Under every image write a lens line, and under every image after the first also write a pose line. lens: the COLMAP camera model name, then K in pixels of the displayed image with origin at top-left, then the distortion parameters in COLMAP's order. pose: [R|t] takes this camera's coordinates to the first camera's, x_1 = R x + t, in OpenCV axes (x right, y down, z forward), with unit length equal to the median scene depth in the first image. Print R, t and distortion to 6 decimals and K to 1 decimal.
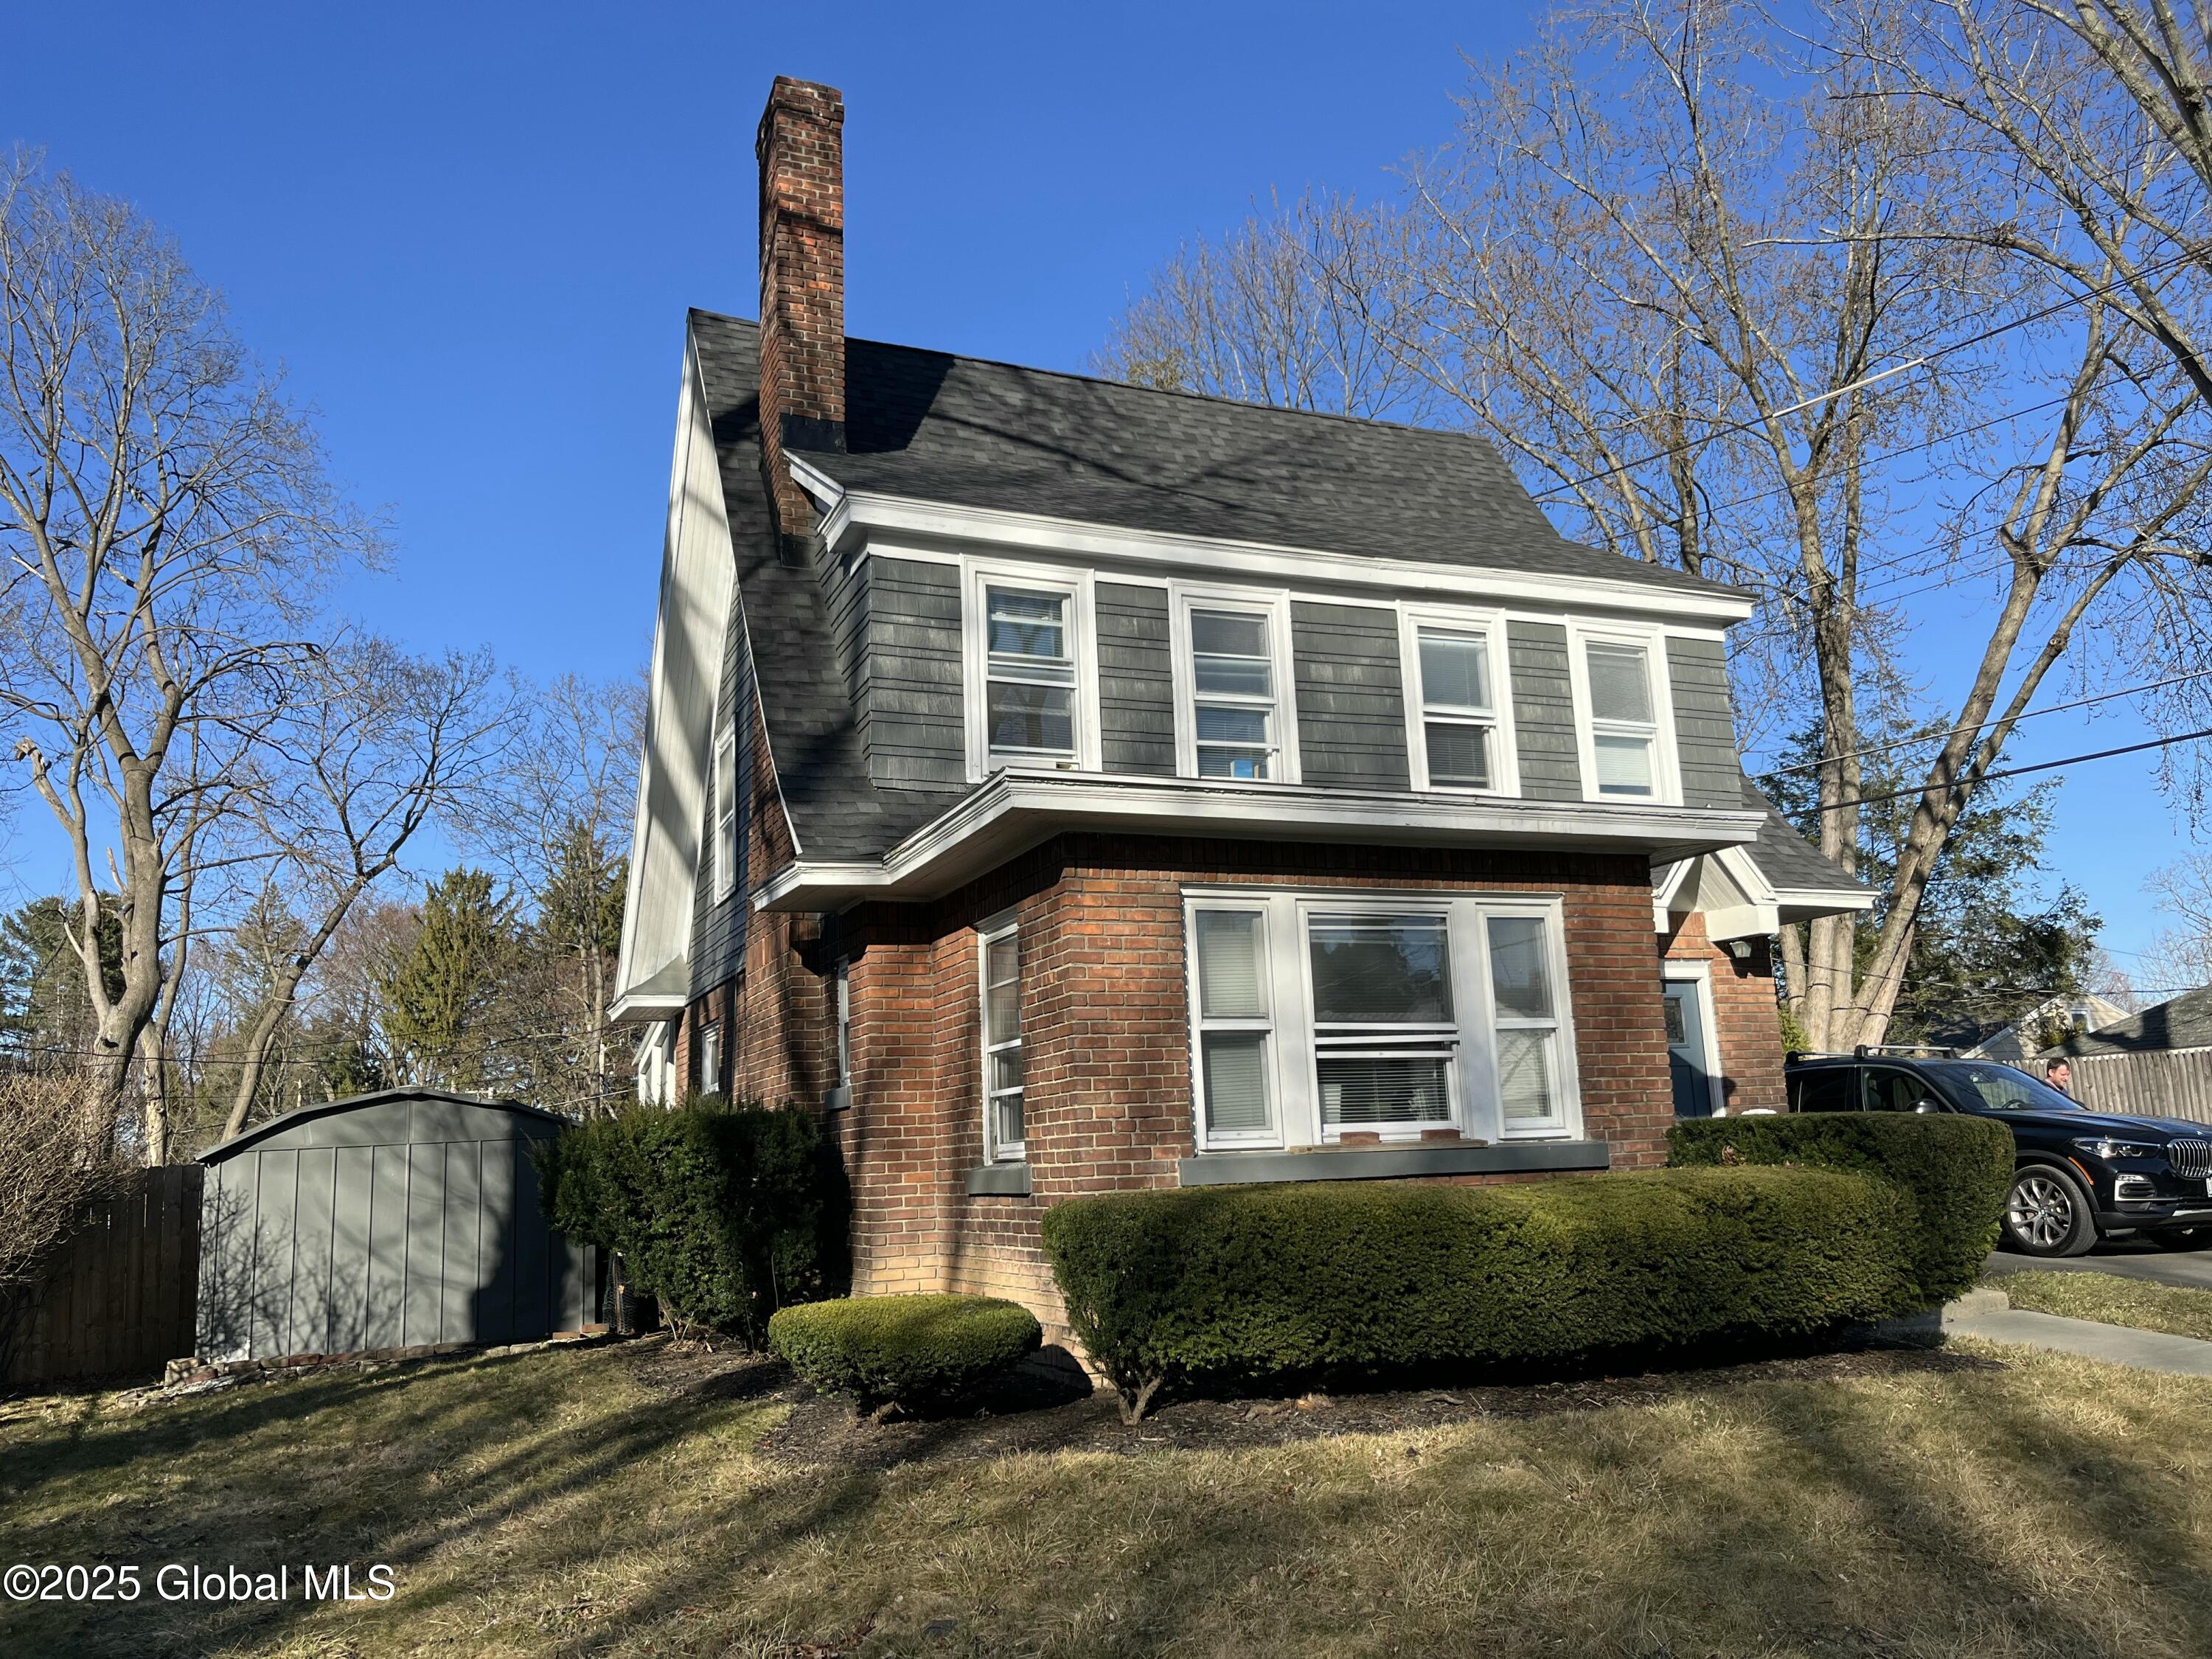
lens RADIAL K [[1669.6, 0, 1104.5], [0, 1669.6, 786.3], [0, 0, 1]] dist [0.068418, -0.099042]
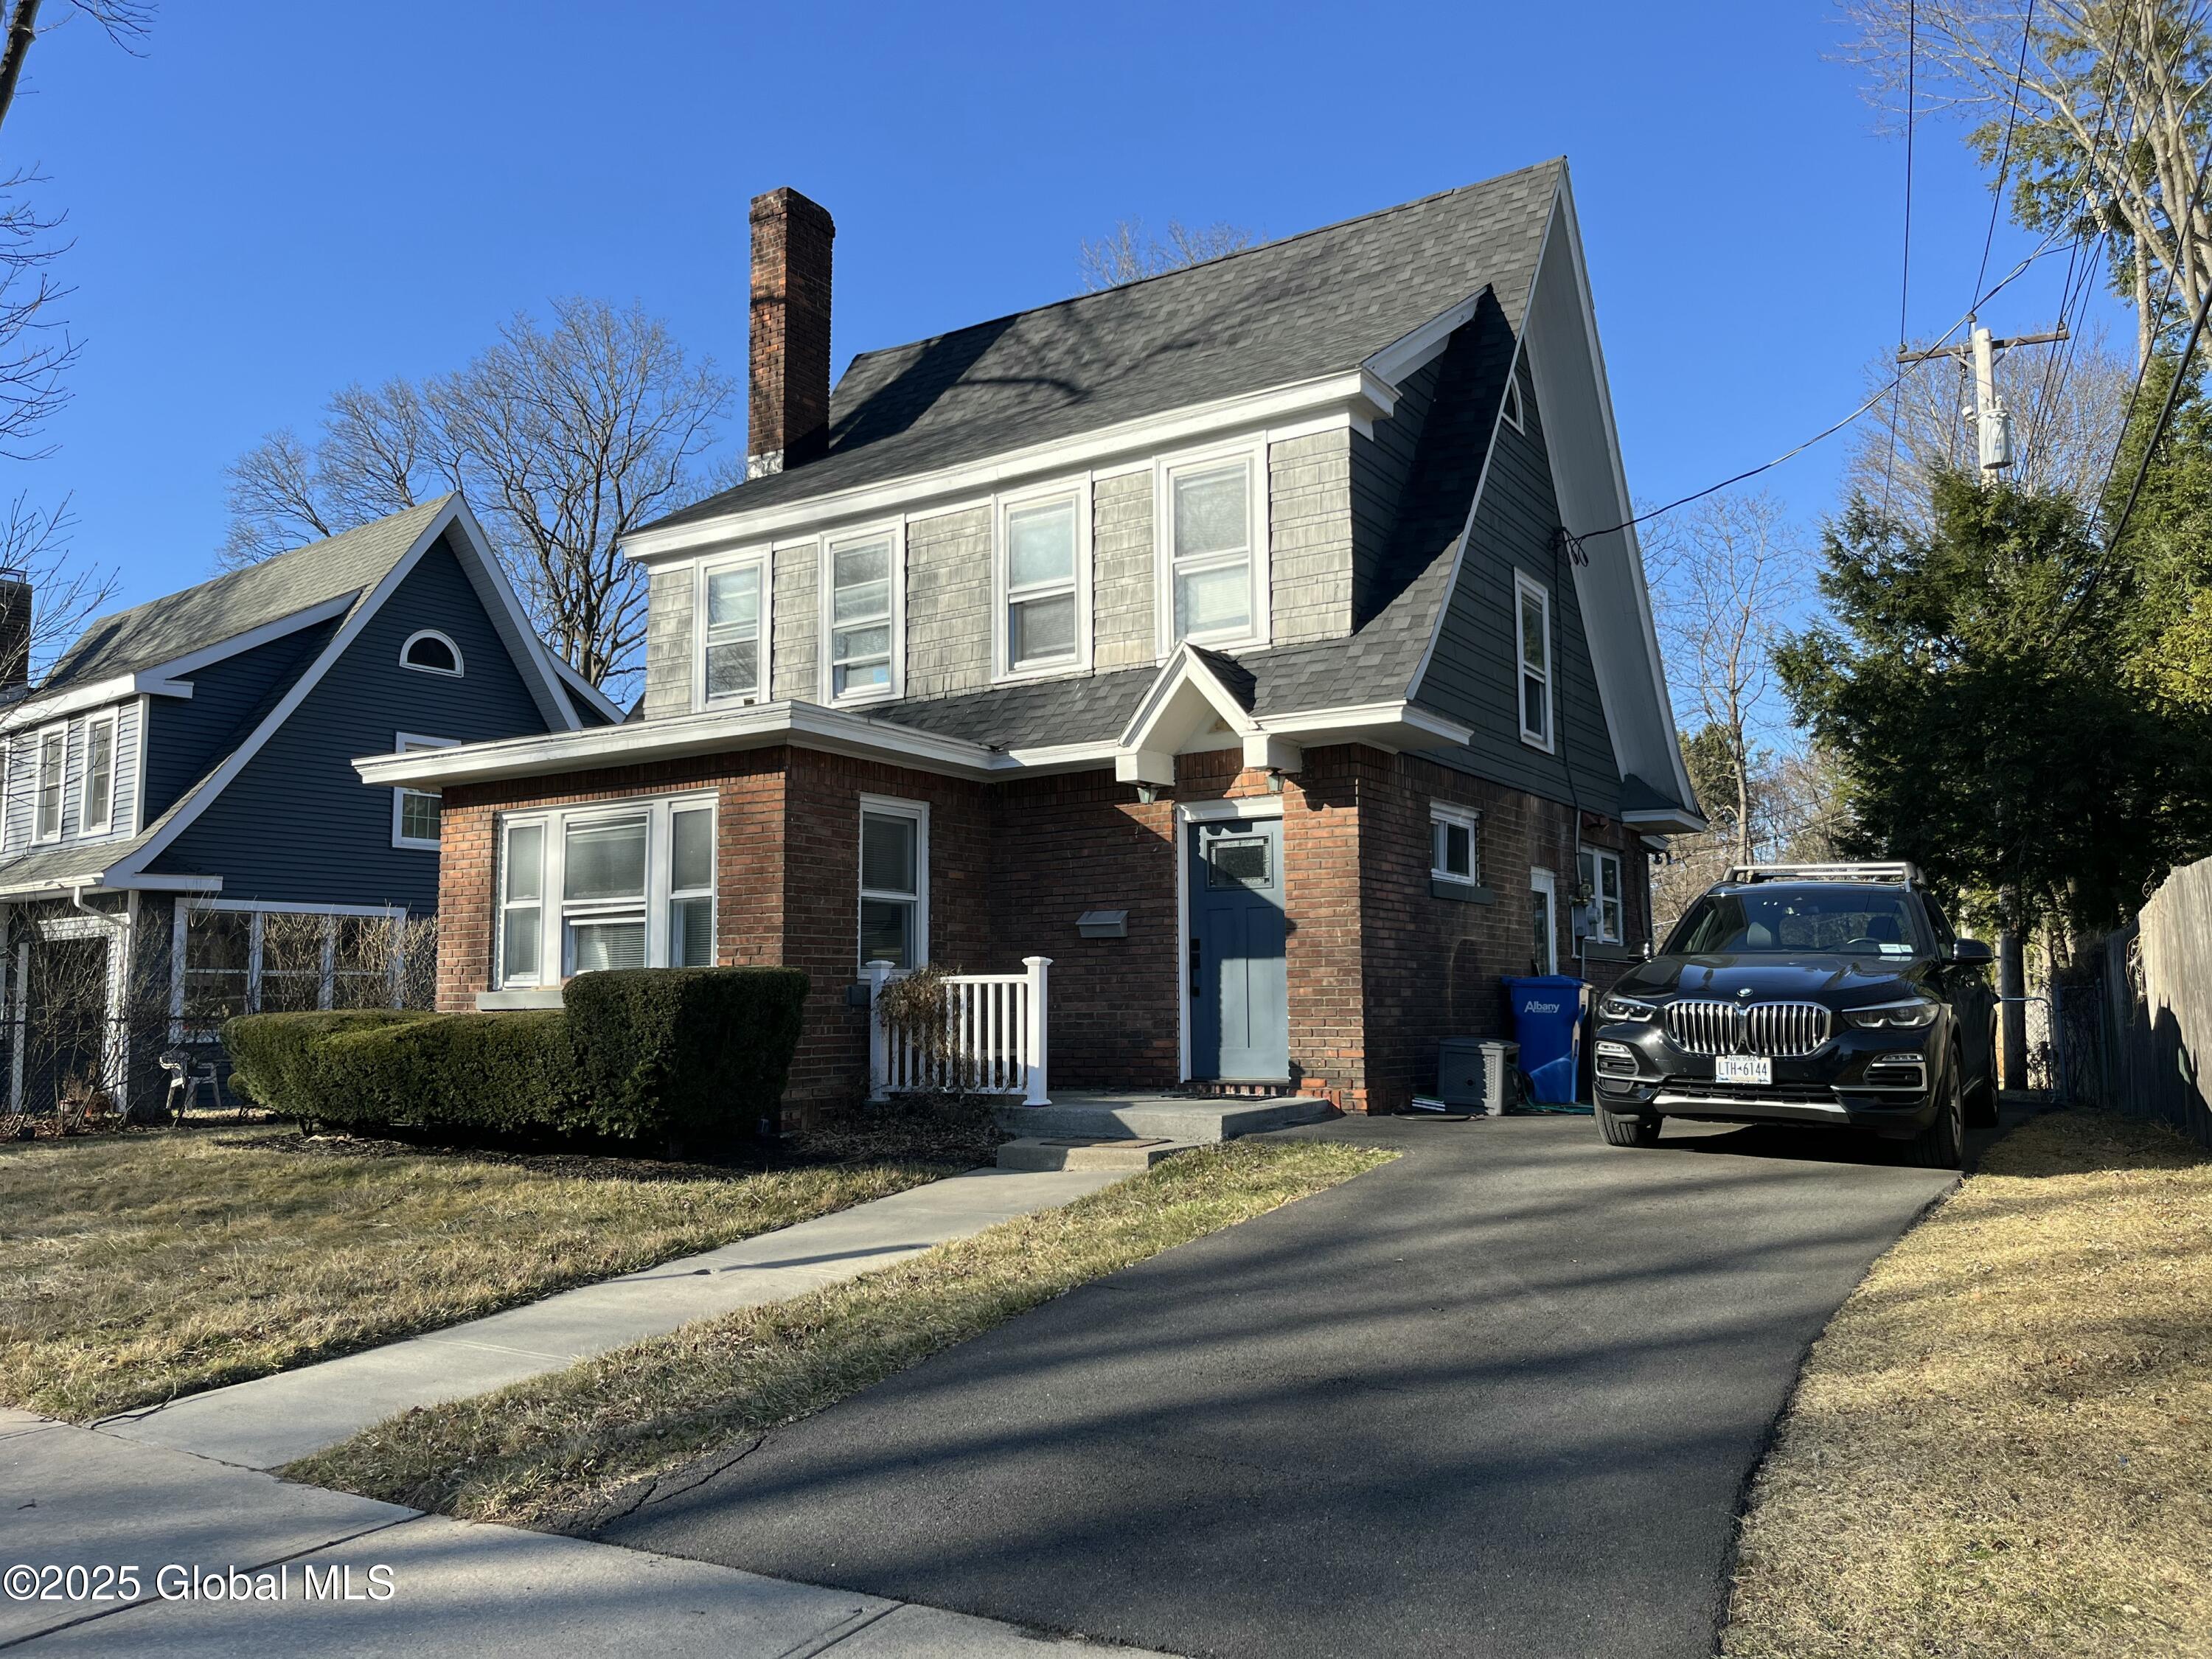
lens RADIAL K [[1669.6, 0, 1104.5], [0, 1669.6, 786.3], [0, 0, 1]] dist [0.068418, -0.099042]
pose [[0.559479, -0.071597, -0.825746, 1.142860], [0.167348, 0.985502, 0.027938, 0.060372], [0.811774, -0.153818, 0.563349, 0.427245]]
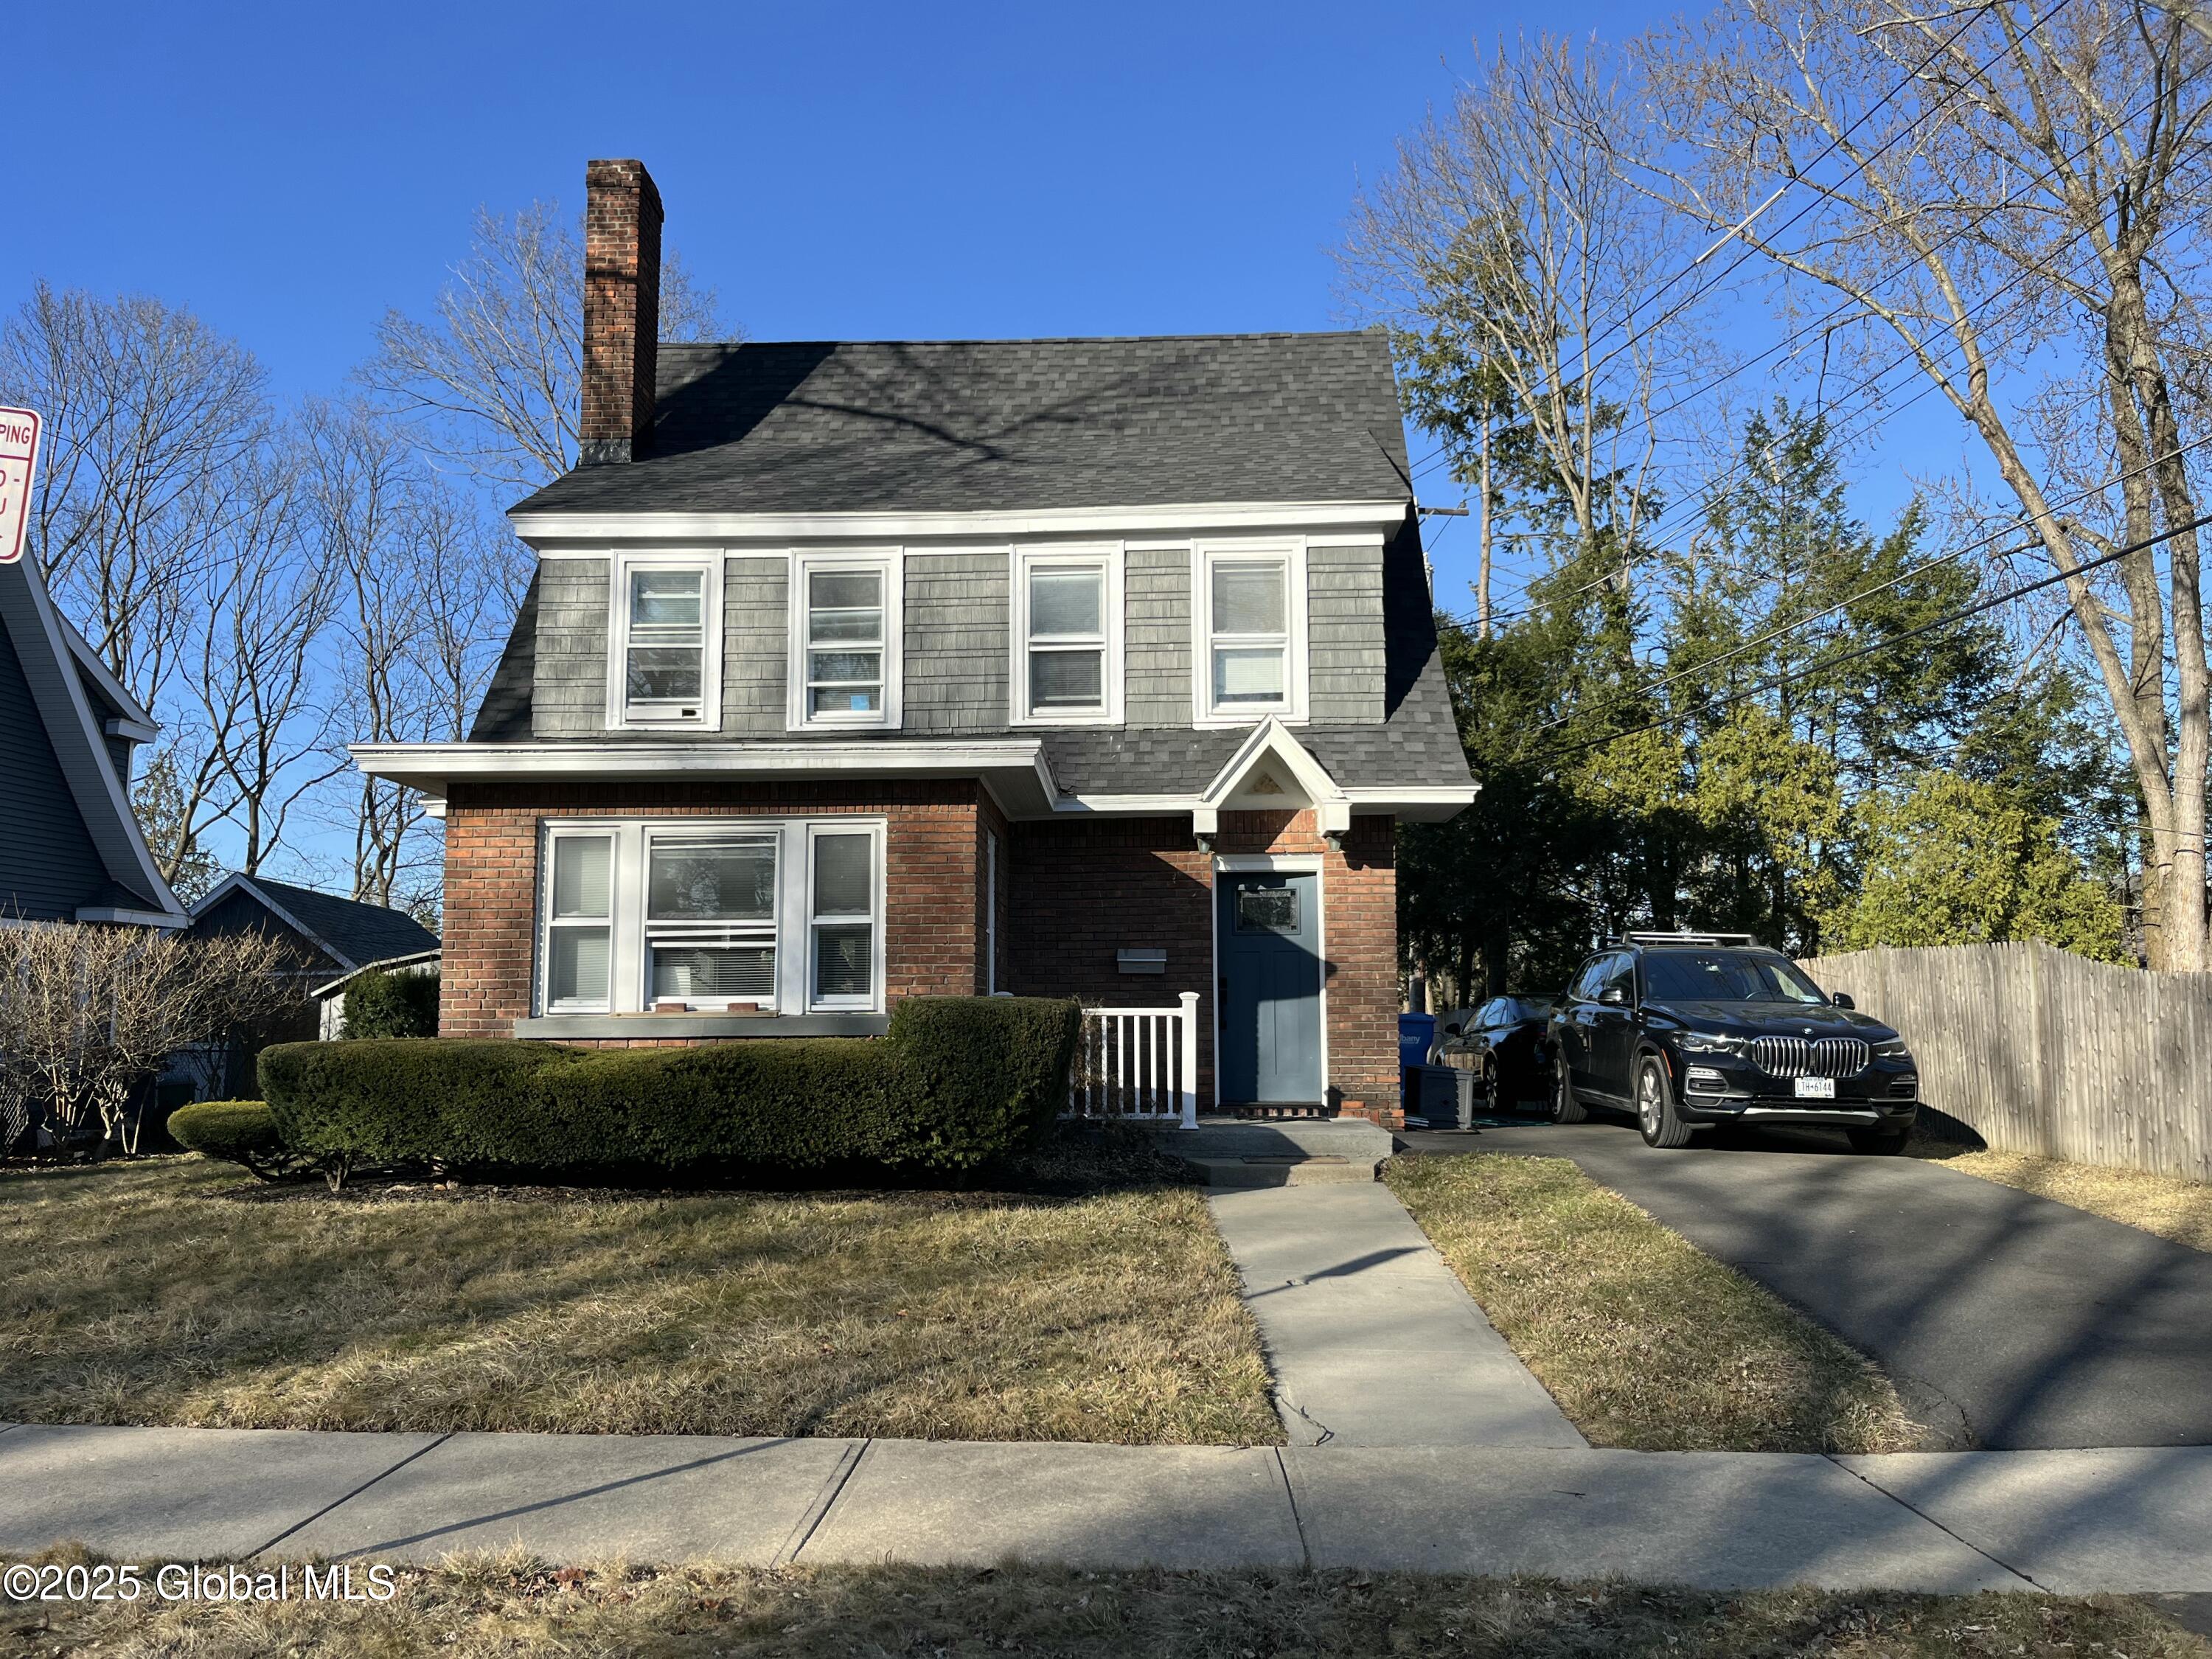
lens RADIAL K [[1669.6, 0, 1104.5], [0, 1669.6, 786.3], [0, 0, 1]] dist [0.068418, -0.099042]
pose [[0.903503, -0.023244, -0.427951, 0.739396], [0.060059, 0.995542, 0.072726, -0.026970], [0.424353, -0.091410, 0.900871, -0.015182]]
